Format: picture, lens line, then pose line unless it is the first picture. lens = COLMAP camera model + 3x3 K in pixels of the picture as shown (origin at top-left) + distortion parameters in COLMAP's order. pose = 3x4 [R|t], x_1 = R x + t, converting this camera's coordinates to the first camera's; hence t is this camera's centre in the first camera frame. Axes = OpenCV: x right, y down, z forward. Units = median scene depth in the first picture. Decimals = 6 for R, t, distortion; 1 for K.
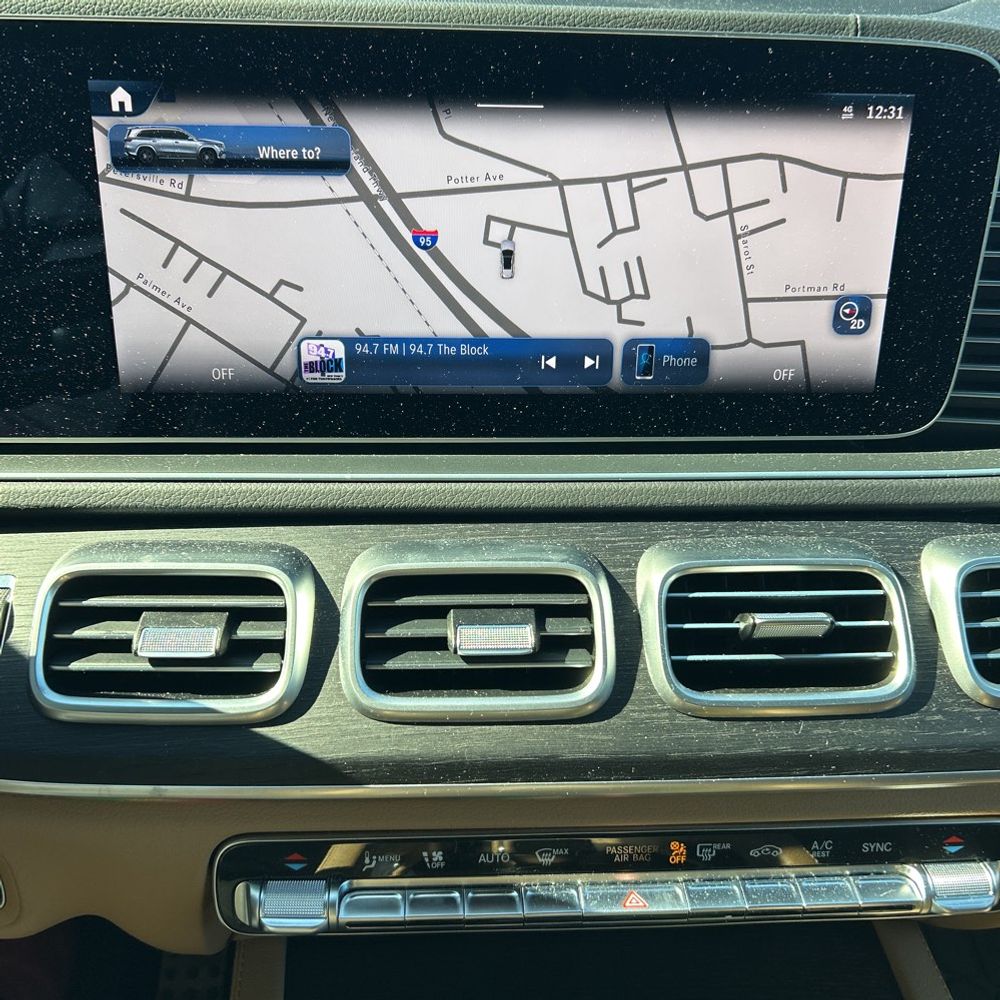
lens RADIAL K [[978.7, 0, 492.9], [0, 978.7, 501.5], [0, 0, 1]] dist [0.010177, 0.000000]
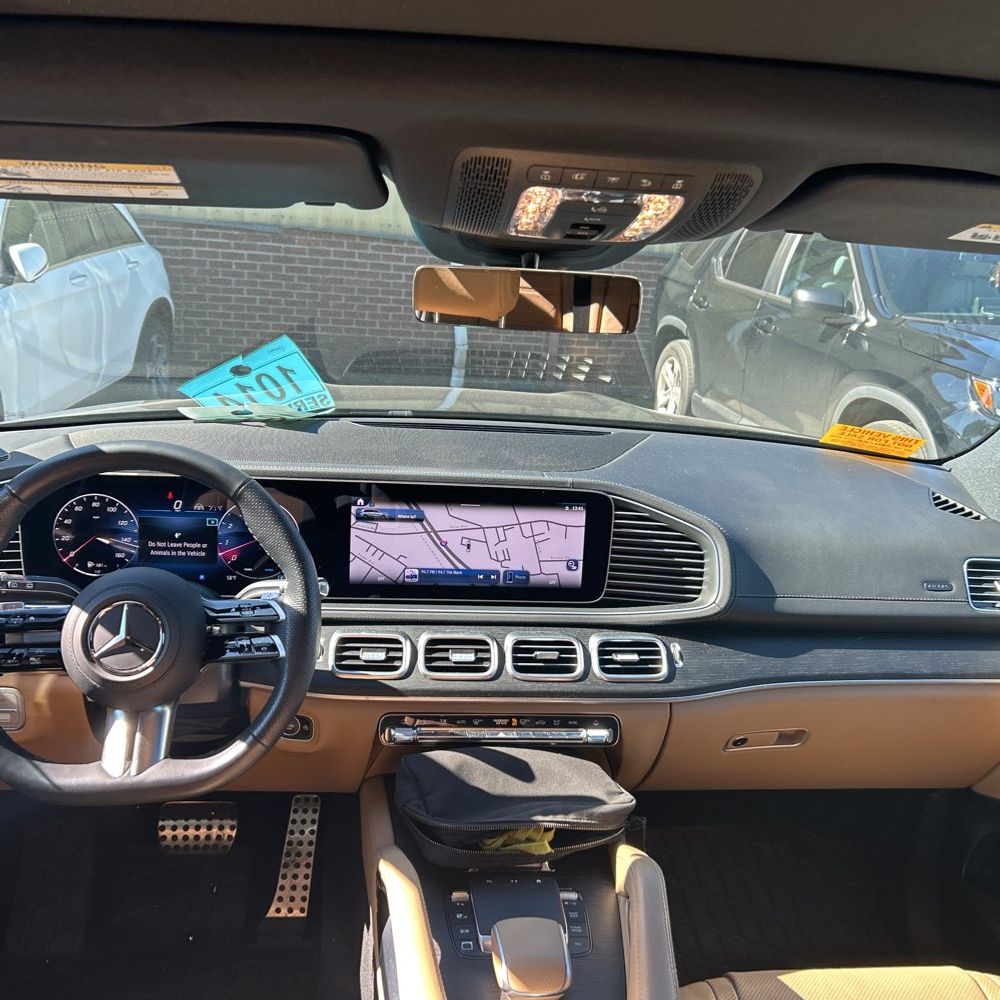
lens RADIAL K [[978.7, 0, 498.2], [0, 978.7, 504.7], [0, 0, 1]] dist [0.010177, 0.000000]
pose [[0.996837, 0.029053, 0.073978, -0.144056], [-0.016151, 0.985420, -0.169373, 0.188537], [-0.077821, 0.167642, 0.982772, -2.485908]]
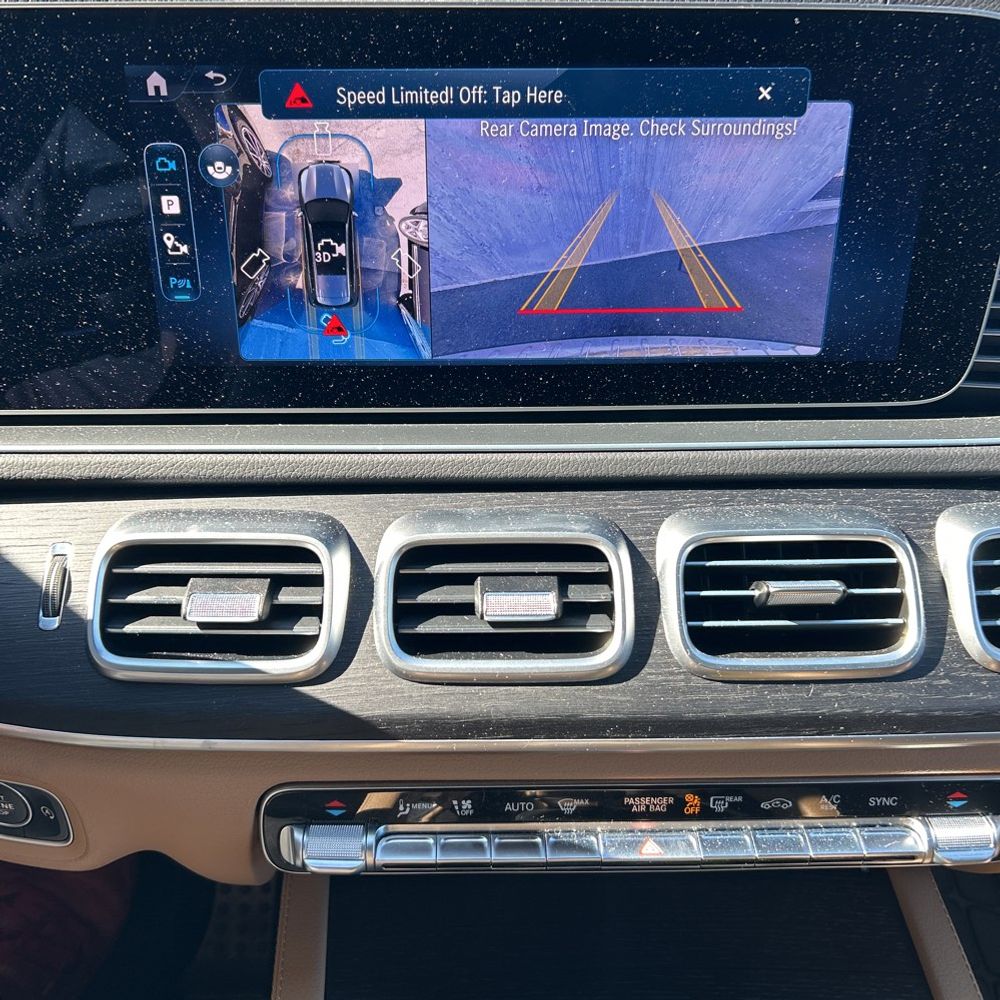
lens RADIAL K [[978.7, 0, 495.6], [0, 978.7, 498.2], [0, 0, 1]] dist [0.010177, 0.000000]
pose [[0.999155, 0.000609, -0.041104, 0.019045], [0.002432, 0.997262, 0.073915, -0.051505], [0.041037, -0.073952, 0.996417, -0.042861]]
